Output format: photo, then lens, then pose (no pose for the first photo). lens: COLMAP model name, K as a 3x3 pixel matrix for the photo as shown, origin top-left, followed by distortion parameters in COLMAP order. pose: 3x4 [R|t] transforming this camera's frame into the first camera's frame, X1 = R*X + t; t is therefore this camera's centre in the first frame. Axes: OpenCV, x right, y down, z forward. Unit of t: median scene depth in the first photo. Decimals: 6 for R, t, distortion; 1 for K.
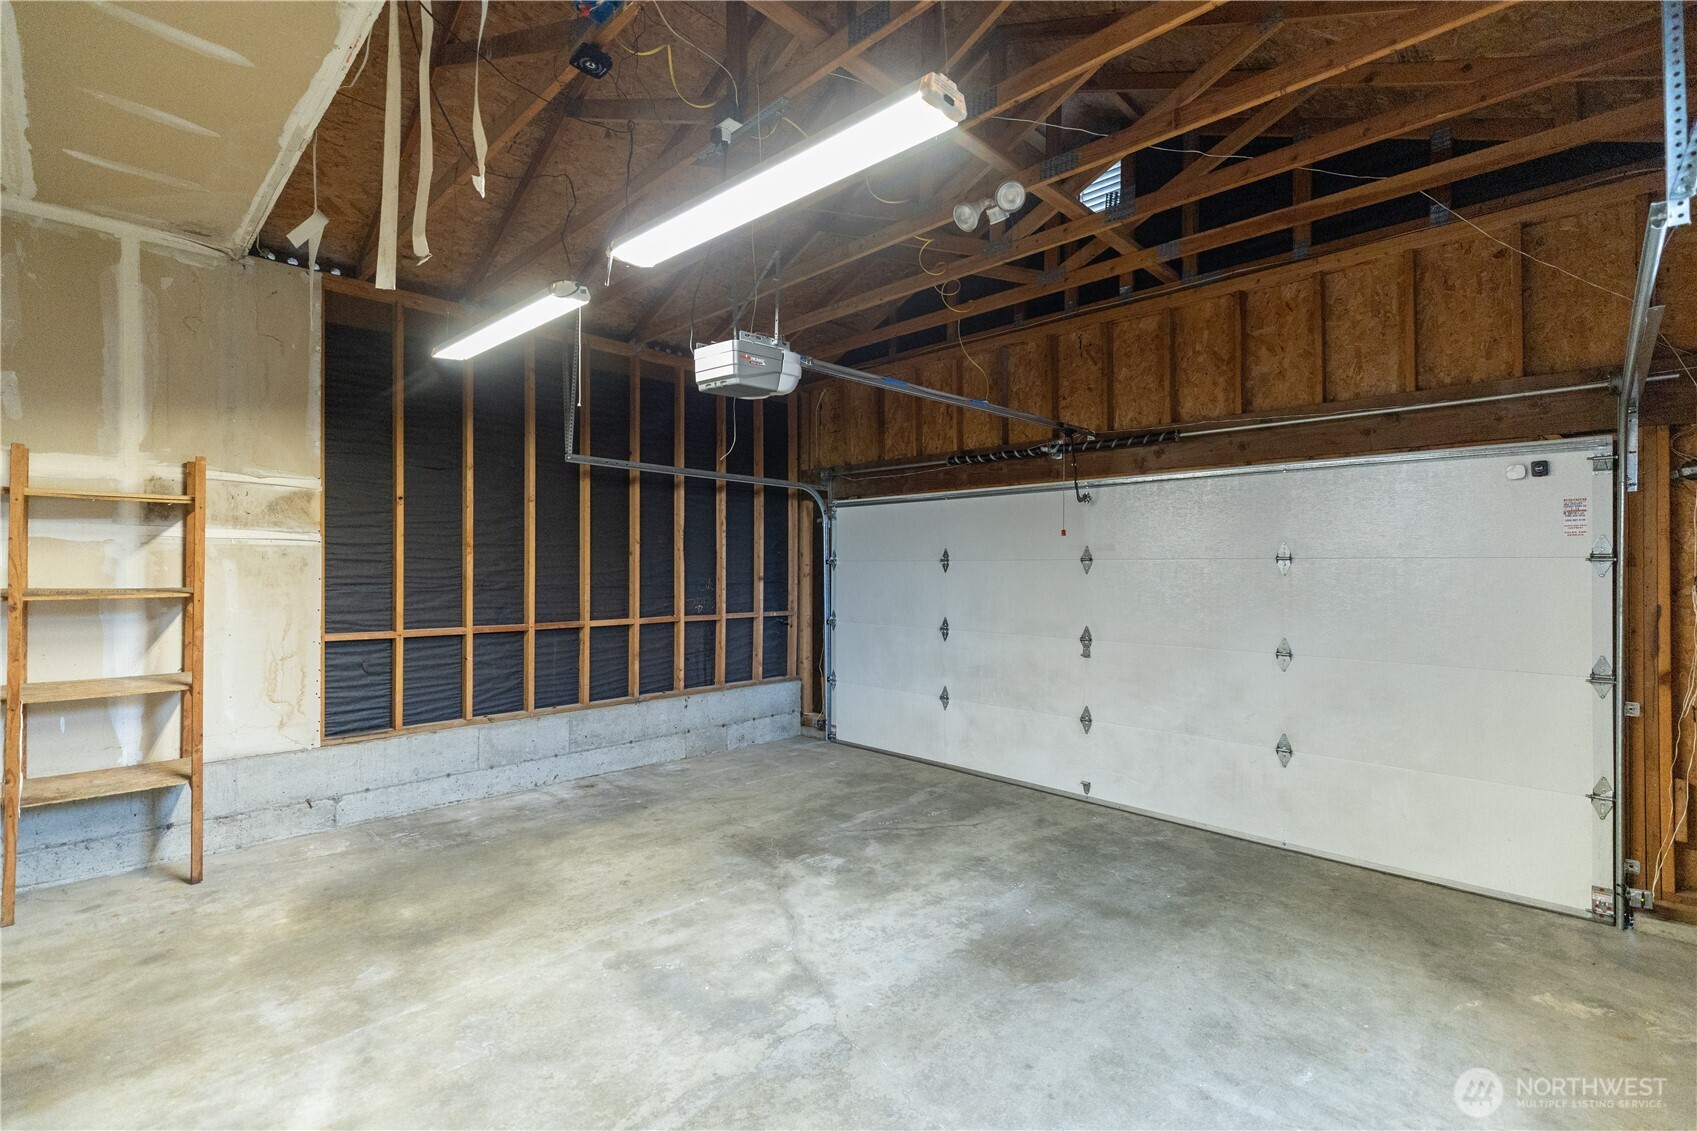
lens RADIAL K [[764.9, 0, 852.2], [0, 764.9, 565.1], [0, 0, 1]] dist [0.001943, 0.000233]
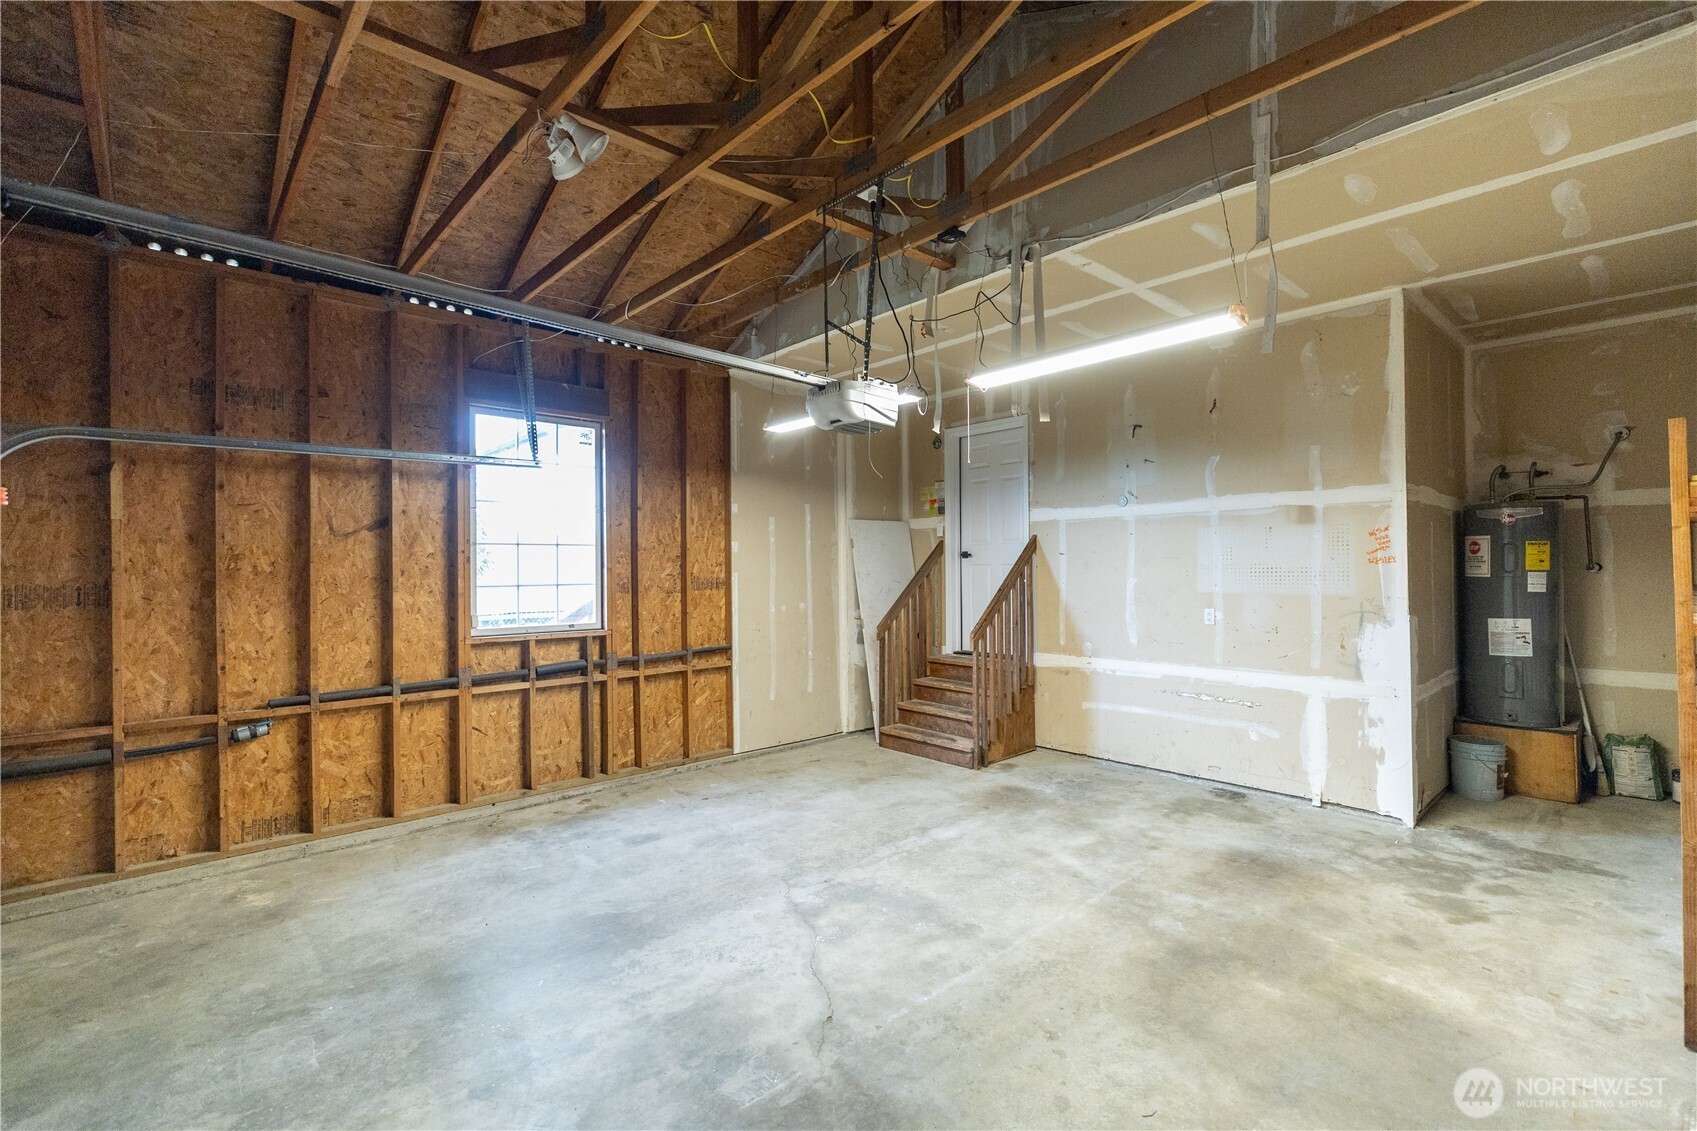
lens RADIAL K [[764.9, 0, 845.9], [0, 764.9, 567.0], [0, 0, 1]] dist [0.001943, 0.000233]
pose [[-0.998103, 0.004759, 0.061378, -0.188794], [0.004506, 0.999981, -0.004260, -0.011068], [-0.061397, -0.003975, -0.998106, 2.070873]]
